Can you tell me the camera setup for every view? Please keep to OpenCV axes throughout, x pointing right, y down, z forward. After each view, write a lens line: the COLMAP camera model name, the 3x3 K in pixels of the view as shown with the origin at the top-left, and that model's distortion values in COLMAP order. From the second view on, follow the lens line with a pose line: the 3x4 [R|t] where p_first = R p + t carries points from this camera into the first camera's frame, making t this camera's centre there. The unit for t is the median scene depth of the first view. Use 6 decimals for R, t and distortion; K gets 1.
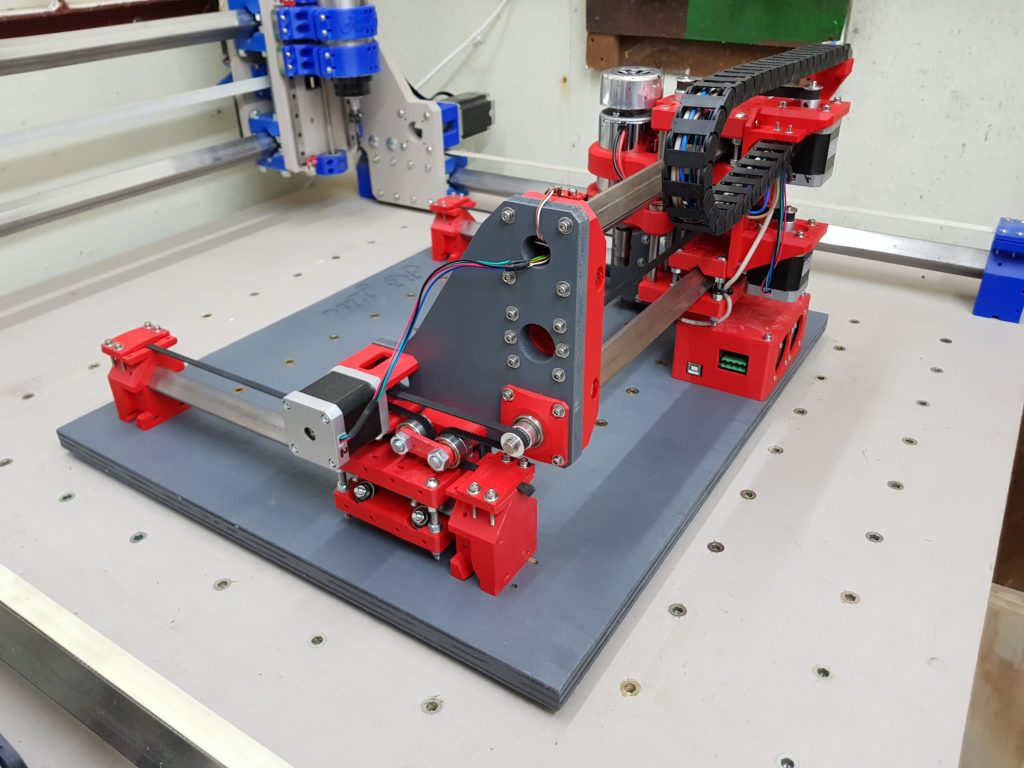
lens RADIAL K [[788.9, 0, 512.0], [0, 788.9, 384.0], [0, 0, 1]] dist [0.060225, -0.092822]
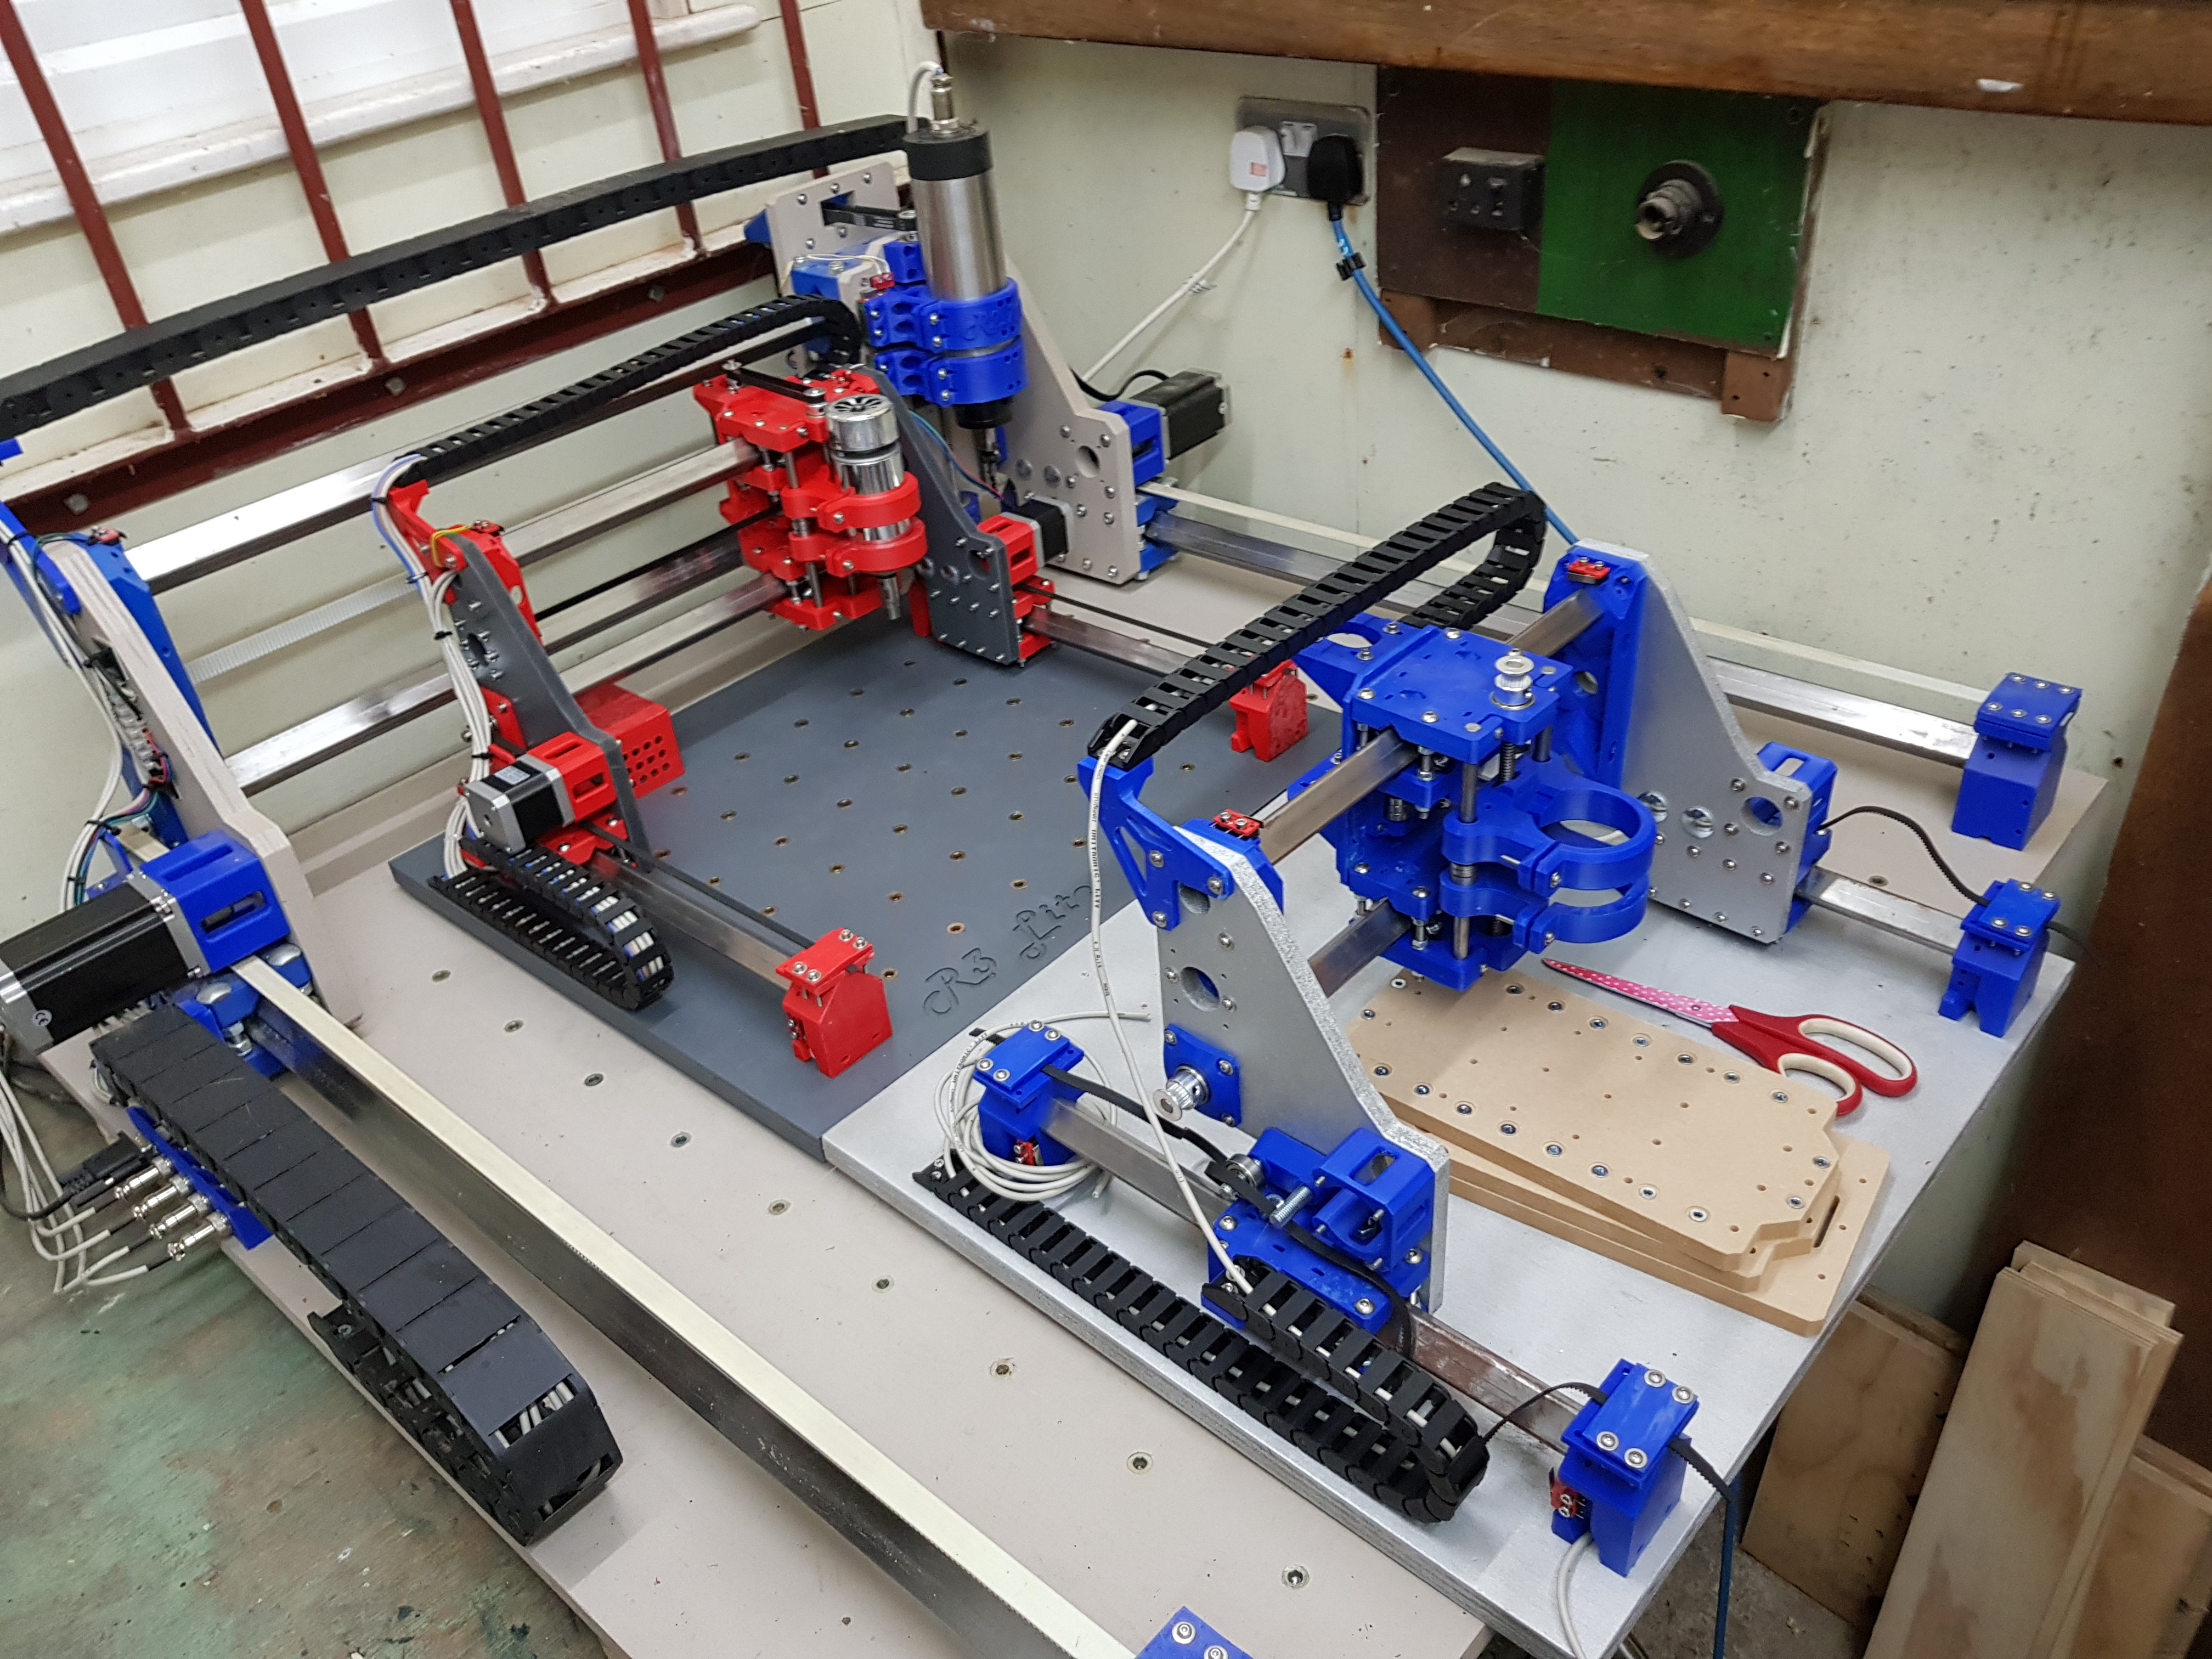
lens RADIAL K [[1692.0, 0, 1106.0], [0, 1692.0, 889.8], [0, 0, 1]] dist [0.022353, 0.001671]
pose [[0.985265, 0.033799, -0.167663, 0.131648], [-0.016866, 0.994702, 0.101410, -0.135480], [0.170202, -0.097088, 0.980615, -0.329346]]
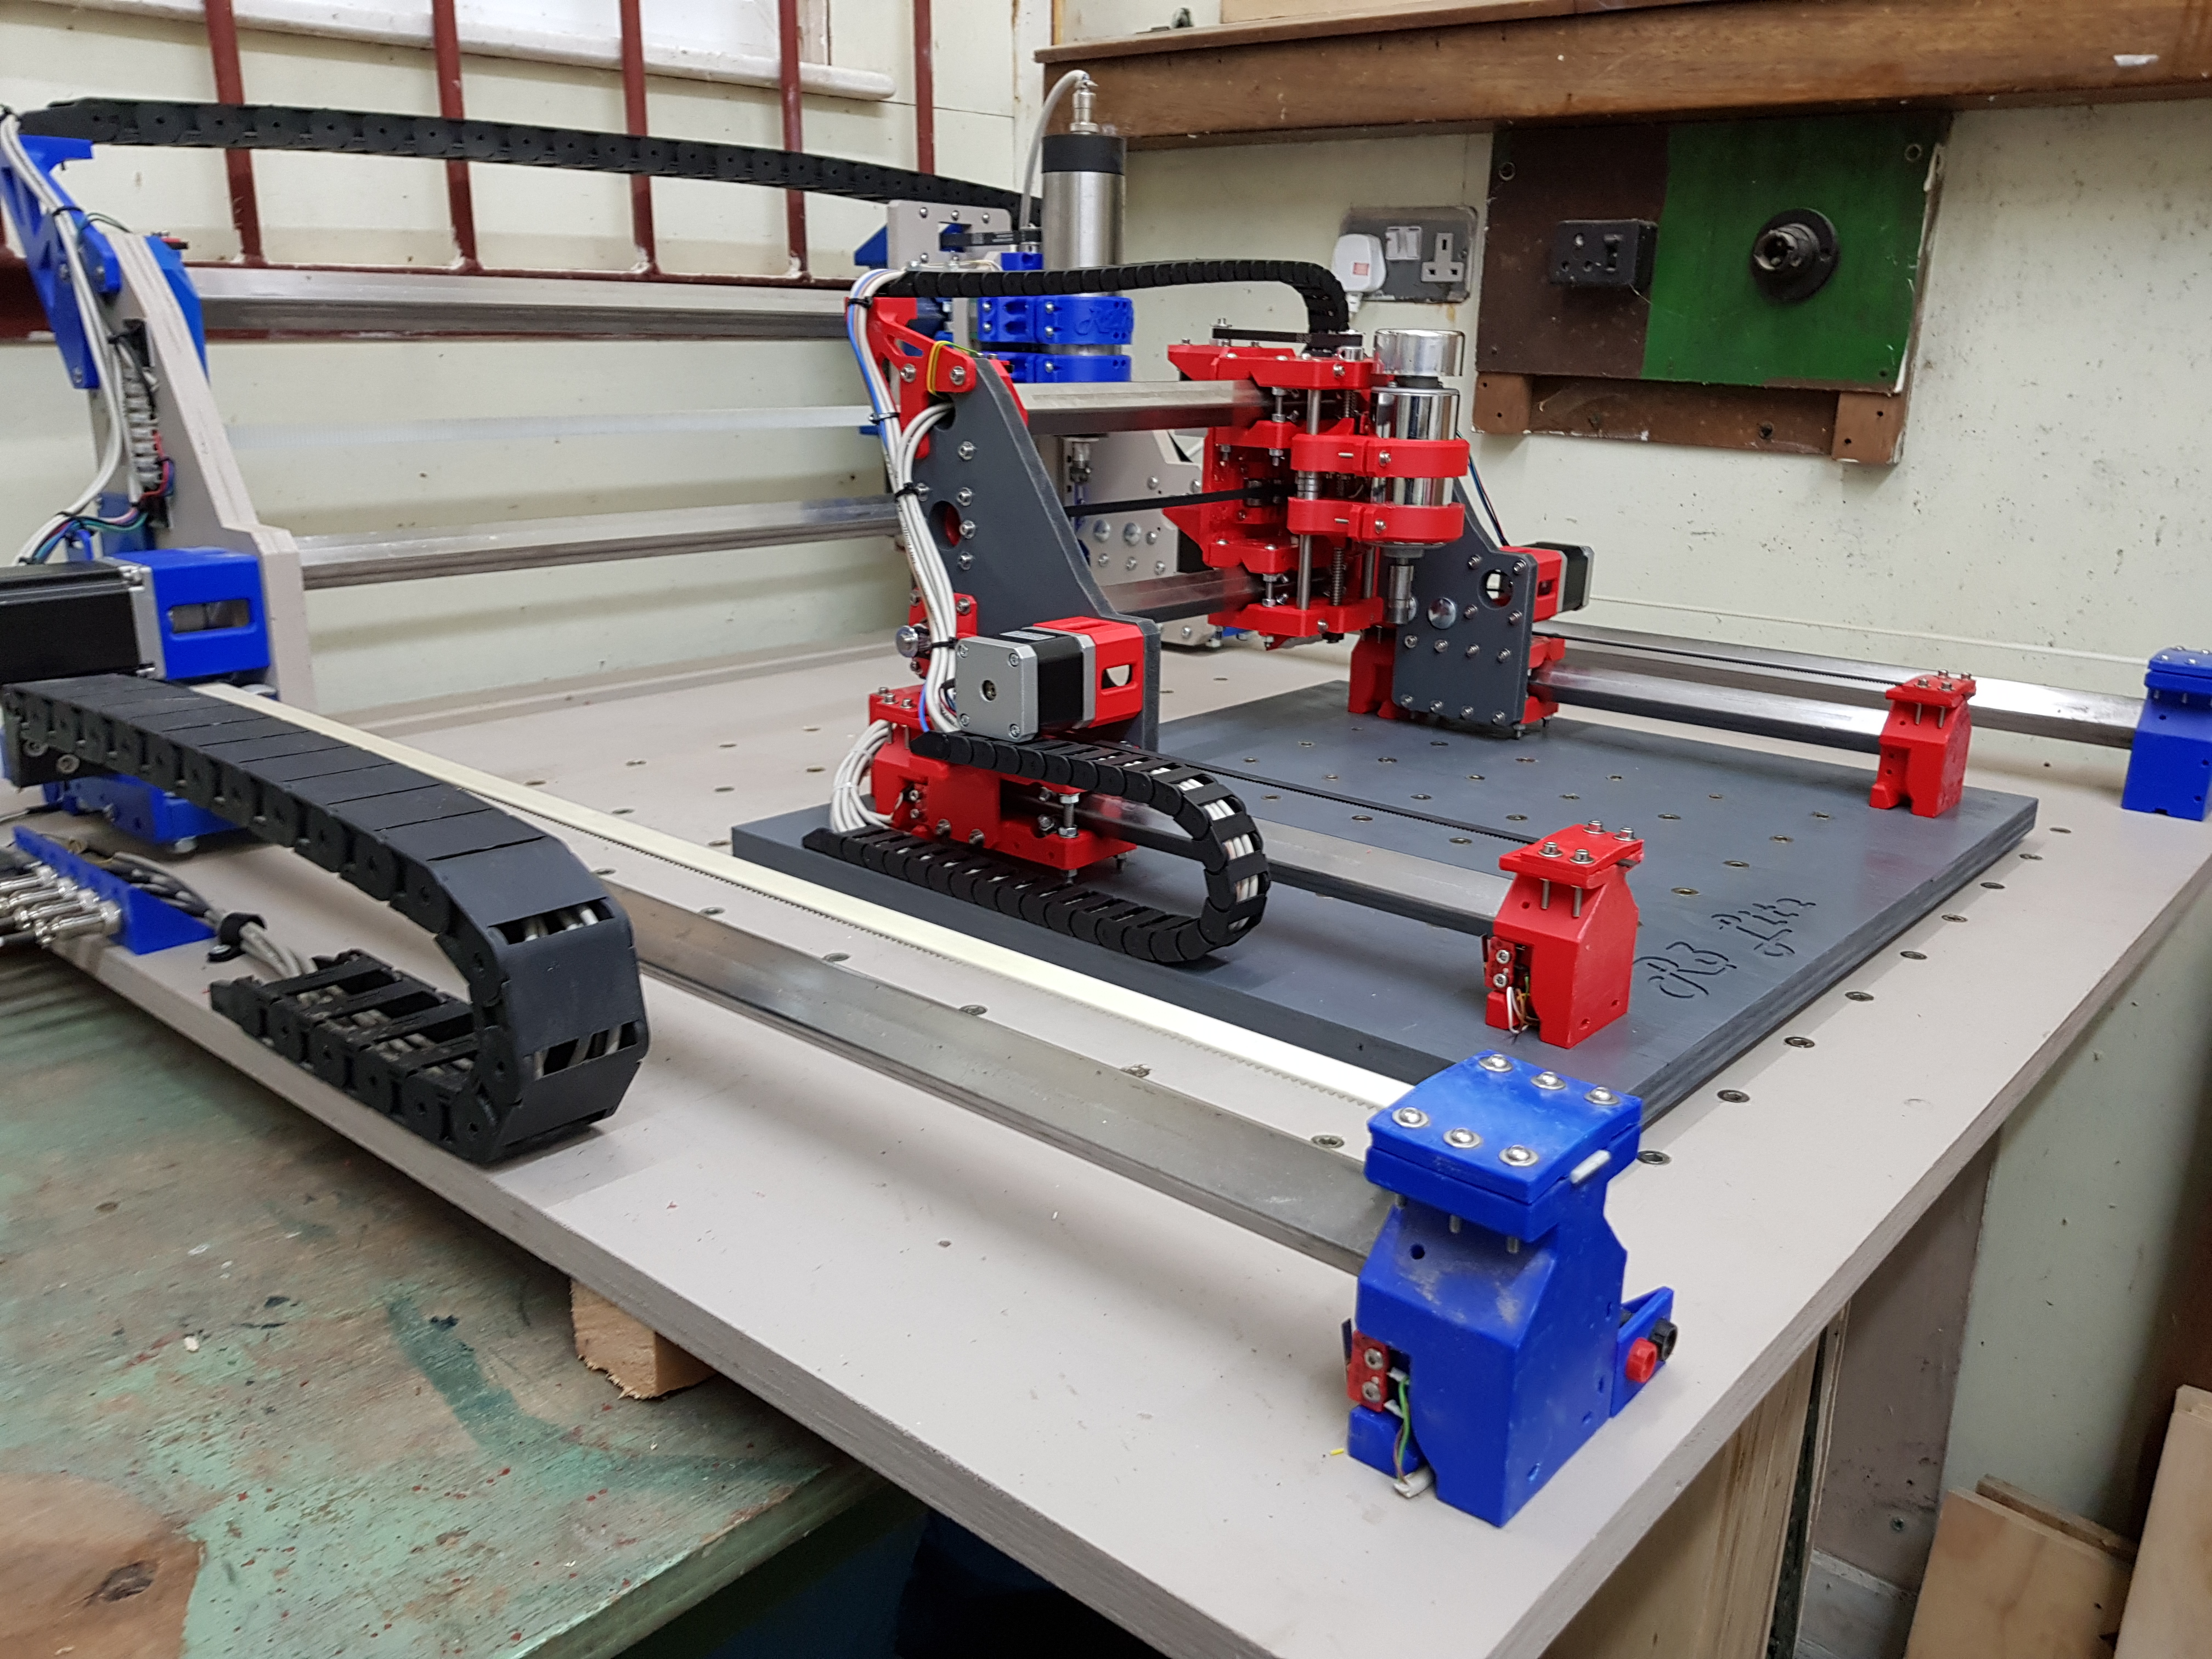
lens RADIAL K [[1706.6, 0, 1160.3], [0, 1706.6, 885.3], [0, 0, 1]] dist [0.017852, -0.003450]
pose [[0.991589, 0.079050, -0.102486, 0.022670], [-0.098836, 0.973711, -0.205226, 0.237075], [0.083568, 0.213629, 0.973334, -0.198275]]
